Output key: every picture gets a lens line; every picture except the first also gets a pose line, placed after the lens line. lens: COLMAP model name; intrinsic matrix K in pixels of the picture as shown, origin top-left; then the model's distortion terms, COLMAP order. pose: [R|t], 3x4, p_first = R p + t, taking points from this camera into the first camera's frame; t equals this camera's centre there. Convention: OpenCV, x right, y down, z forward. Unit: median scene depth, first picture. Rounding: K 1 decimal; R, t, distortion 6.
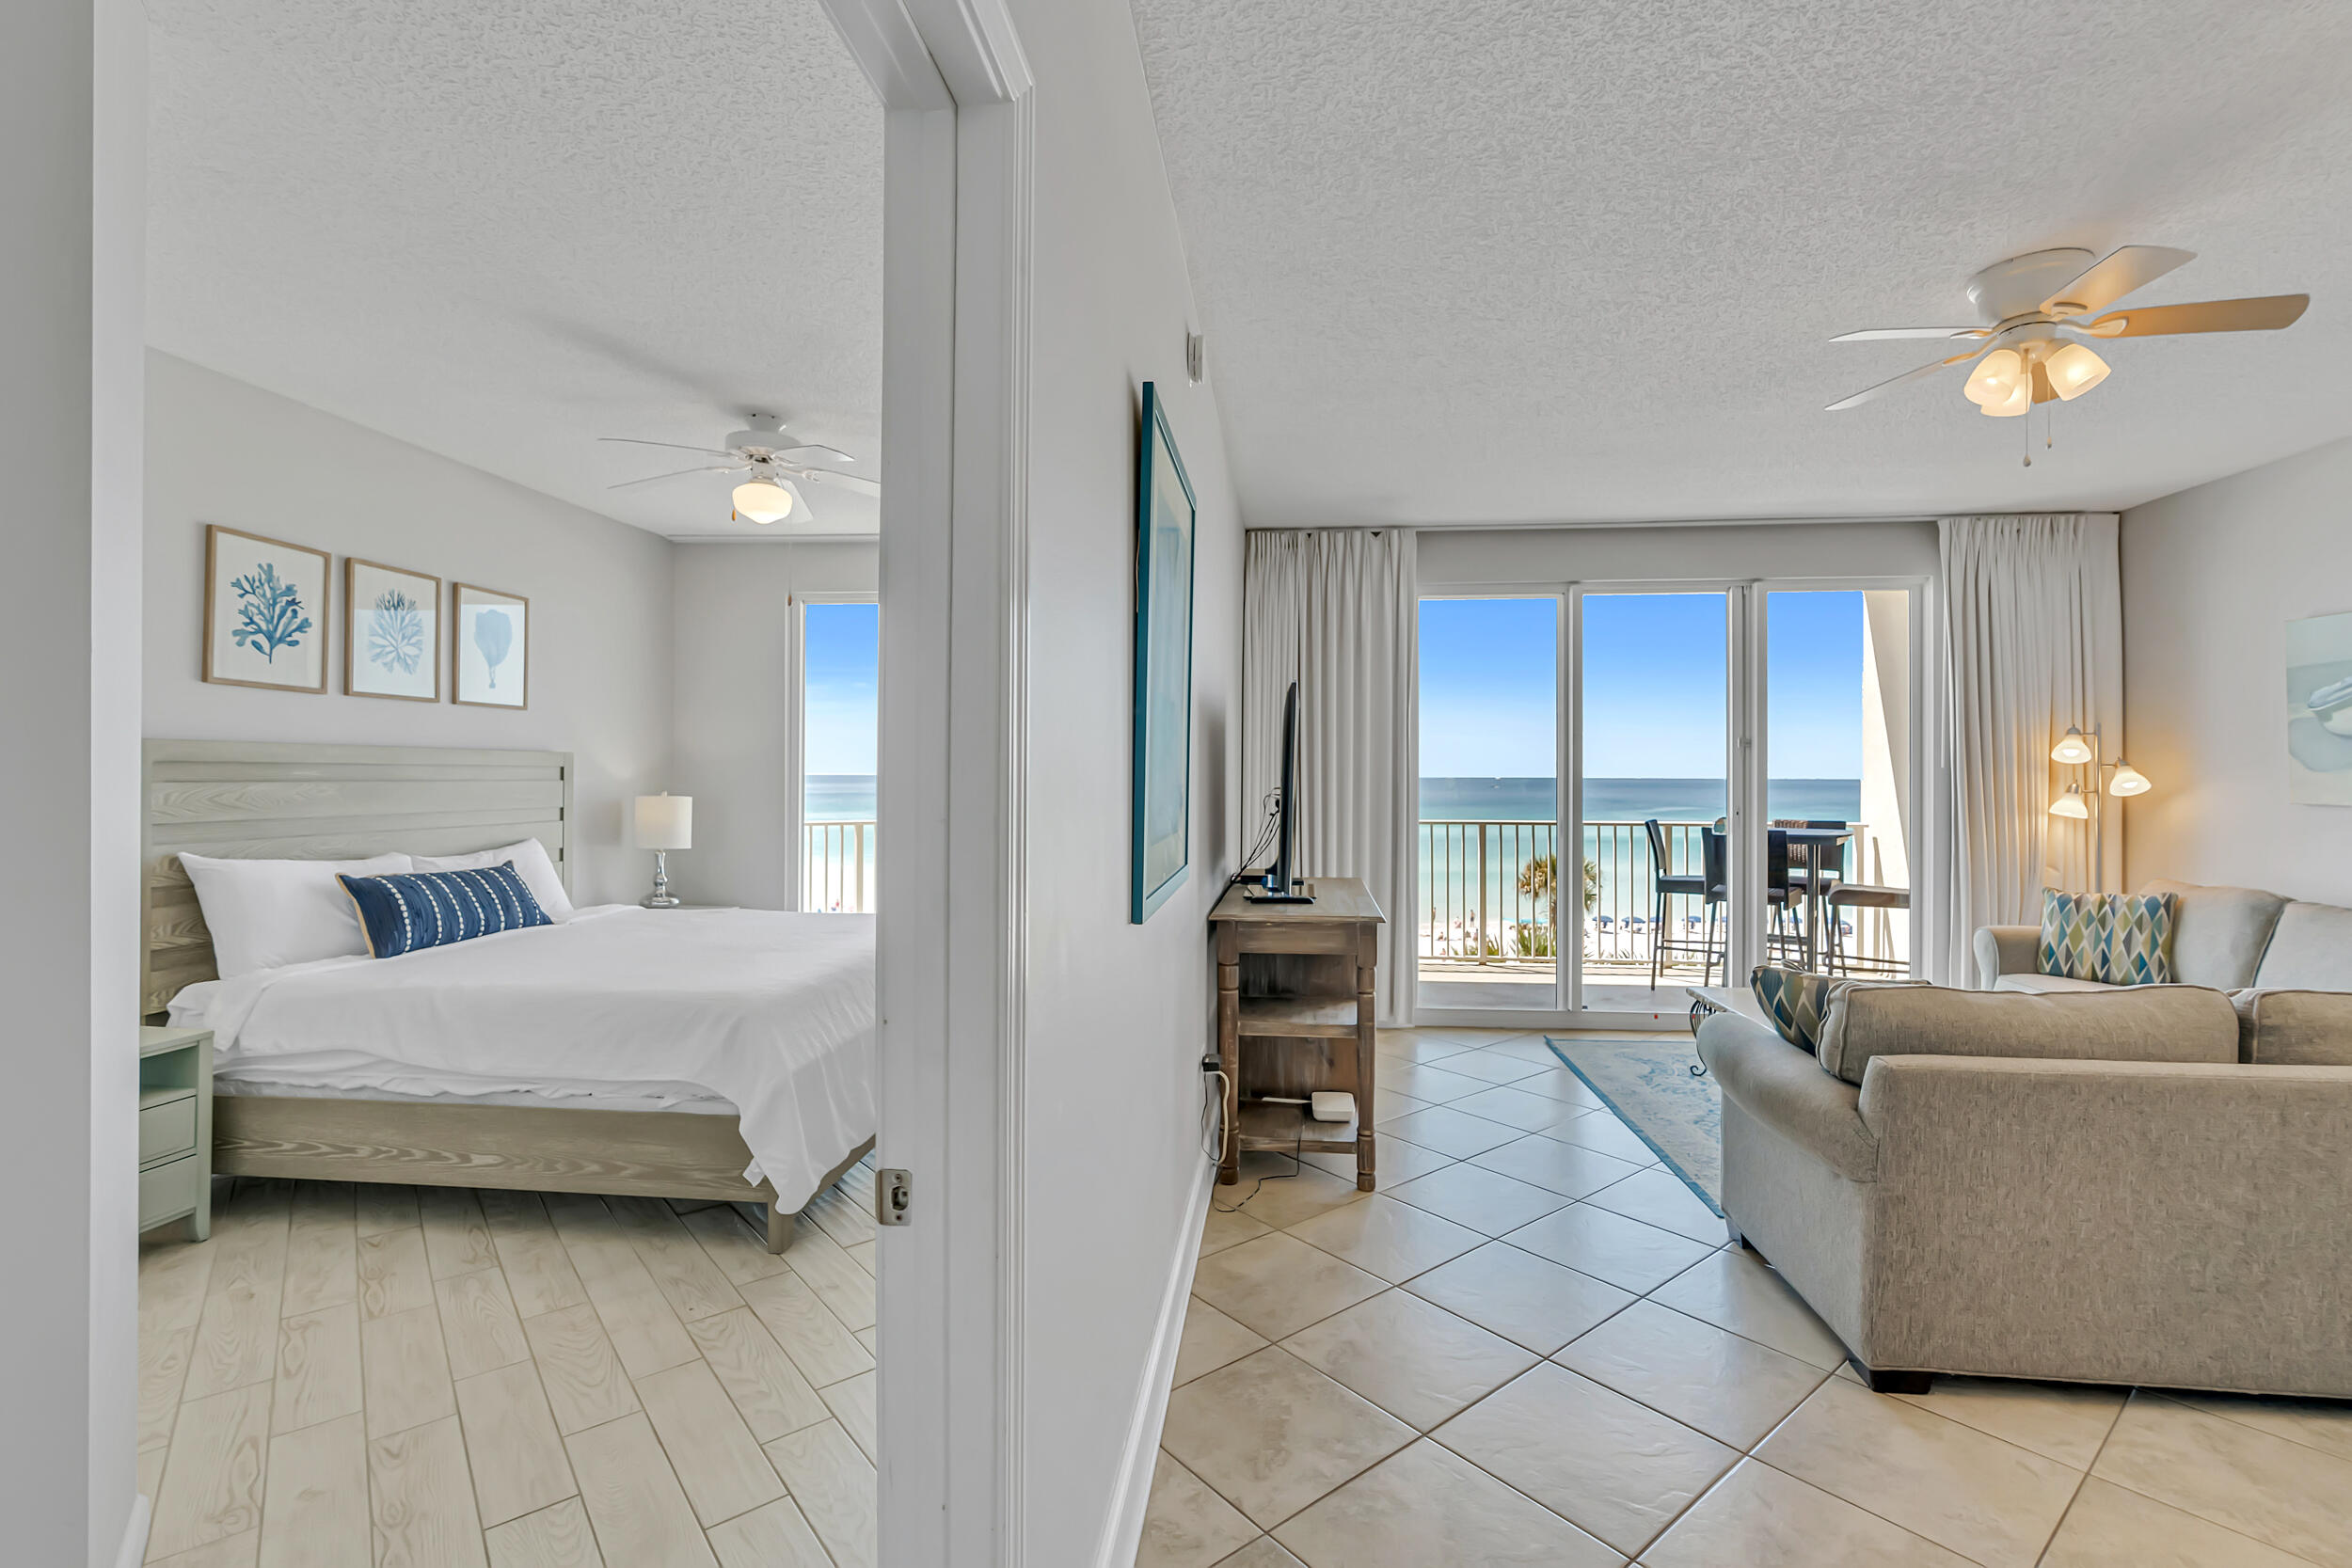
lens RADIAL K [[1047.7, 0, 1190.2], [0, 1047.7, 778.5], [0, 0, 1]] dist [-0.012985, 0.003693]
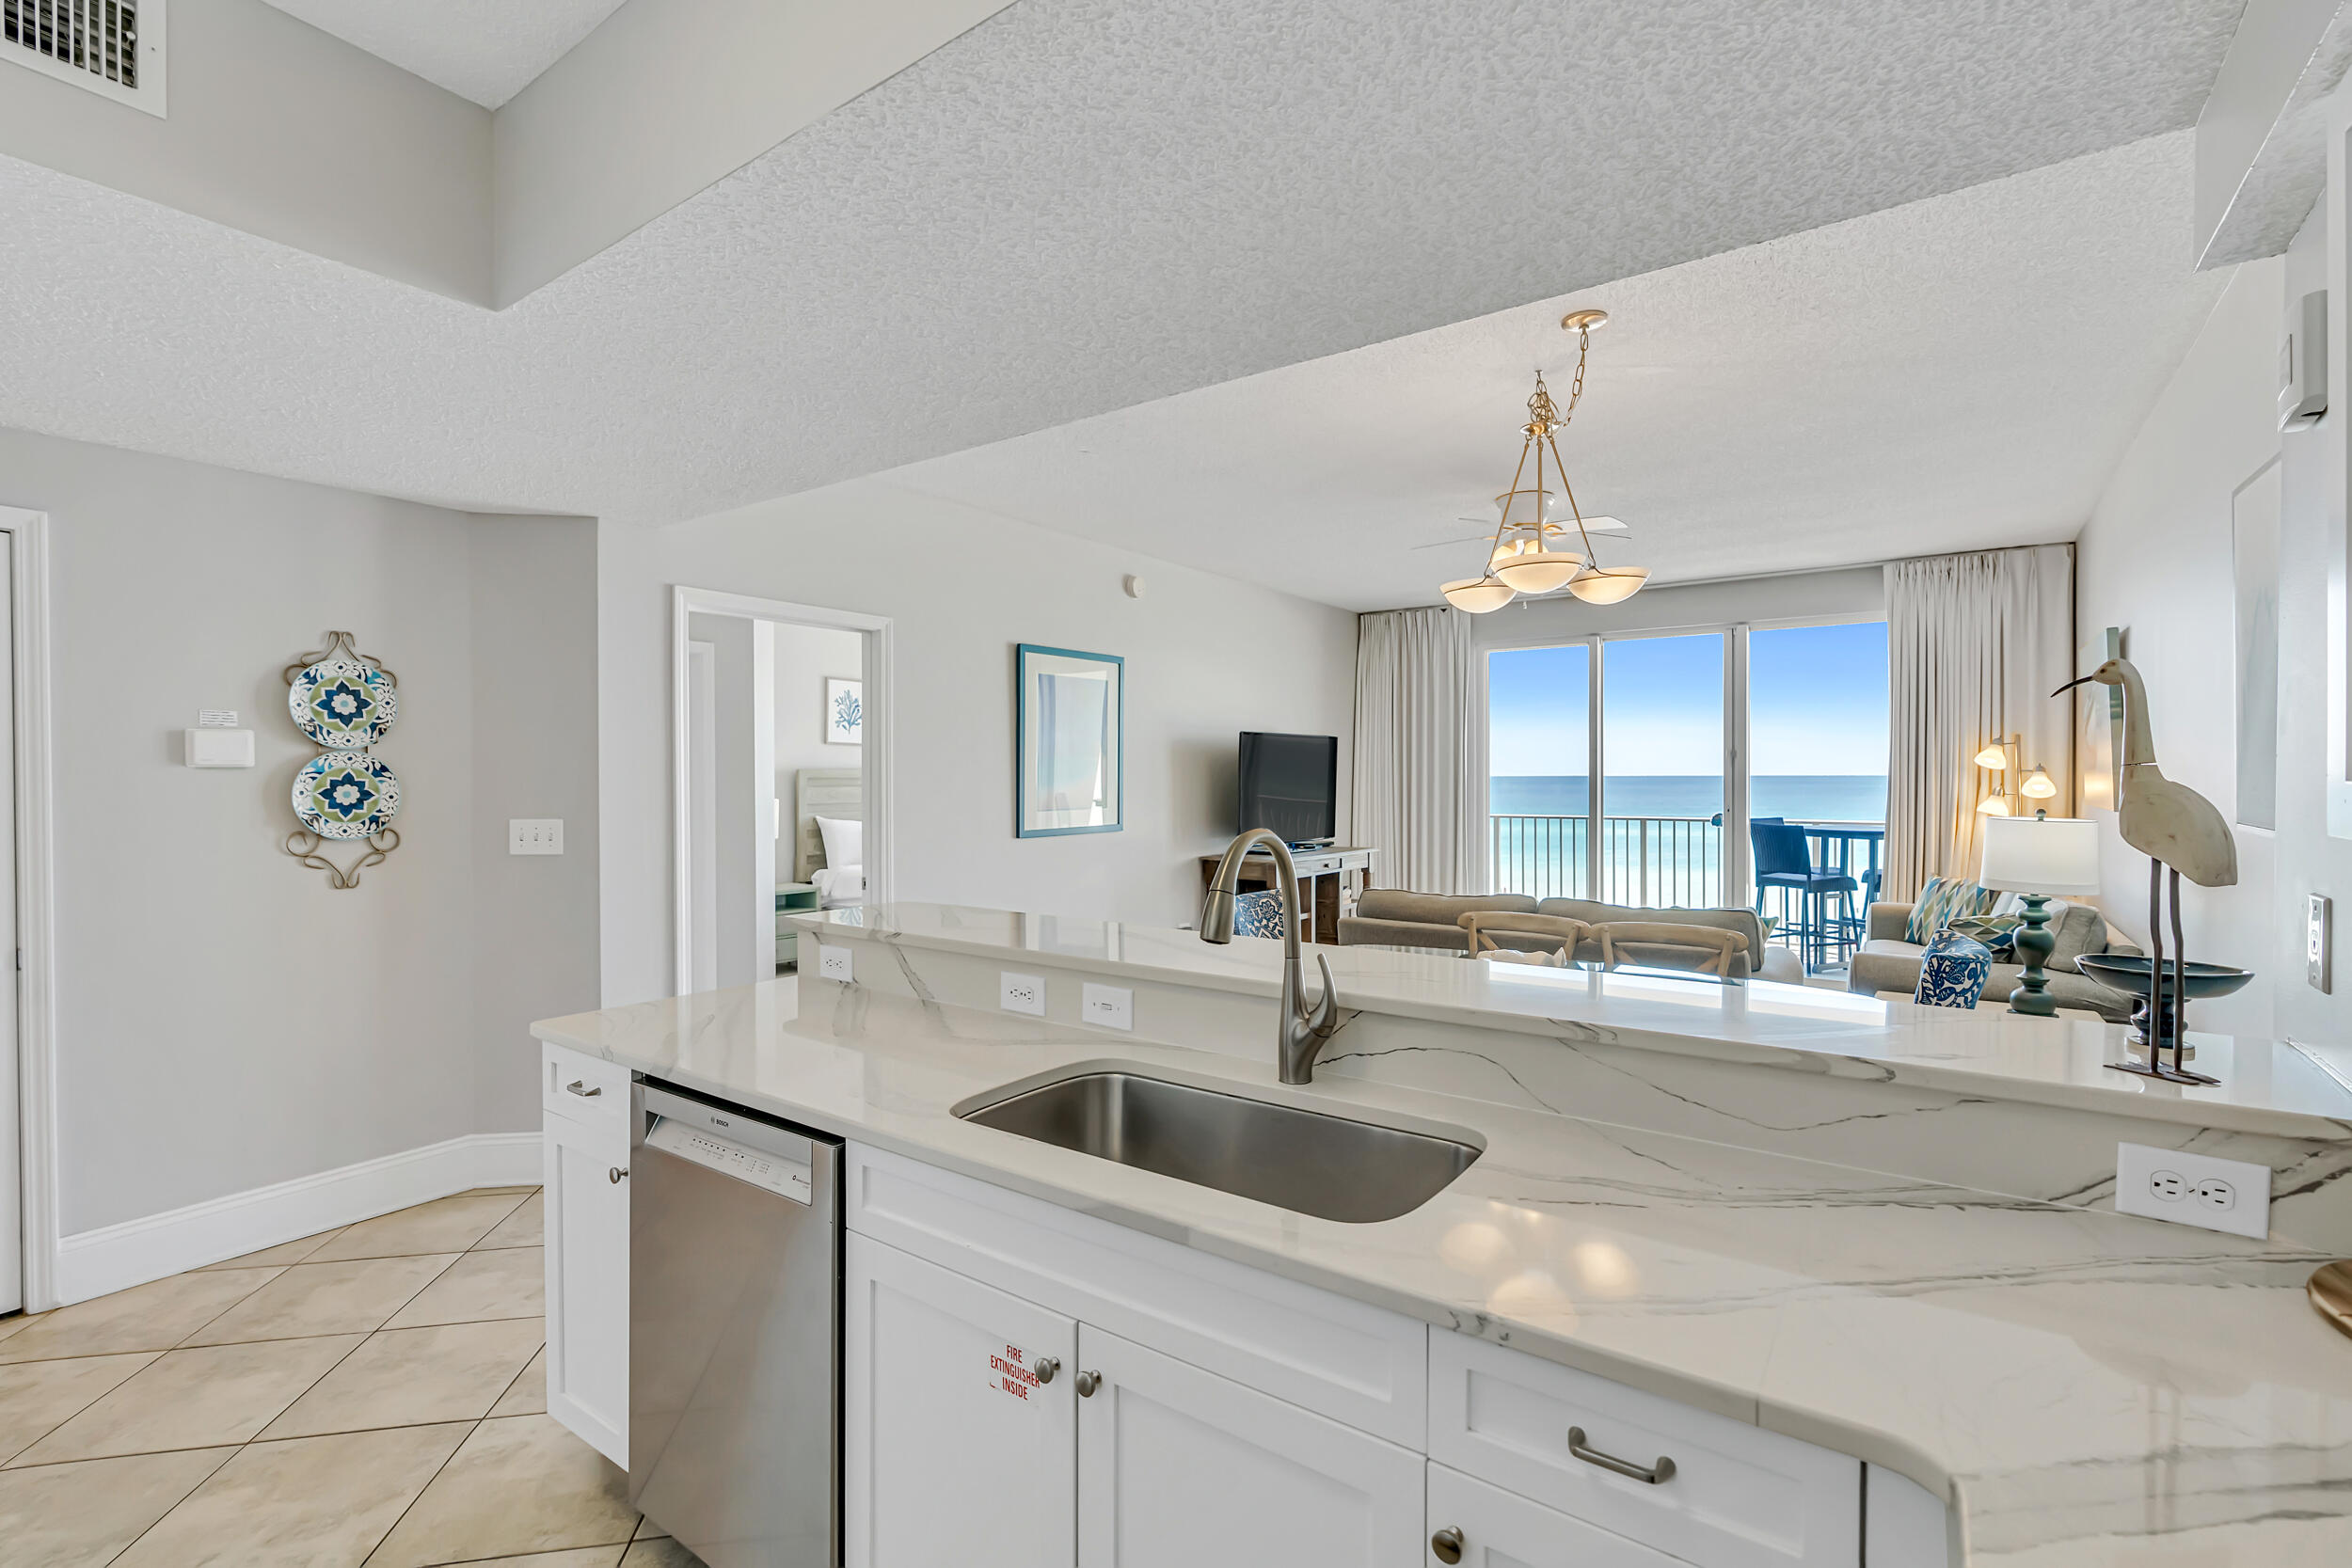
lens RADIAL K [[1047.7, 0, 1190.2], [0, 1047.7, 778.5], [0, 0, 1]] dist [-0.012985, 0.003693]
pose [[0.870344, -0.004346, -0.492424, 0.633855], [0.004125, 0.999990, -0.001536, -0.005489], [0.492426, -0.000694, 0.870354, -0.443148]]
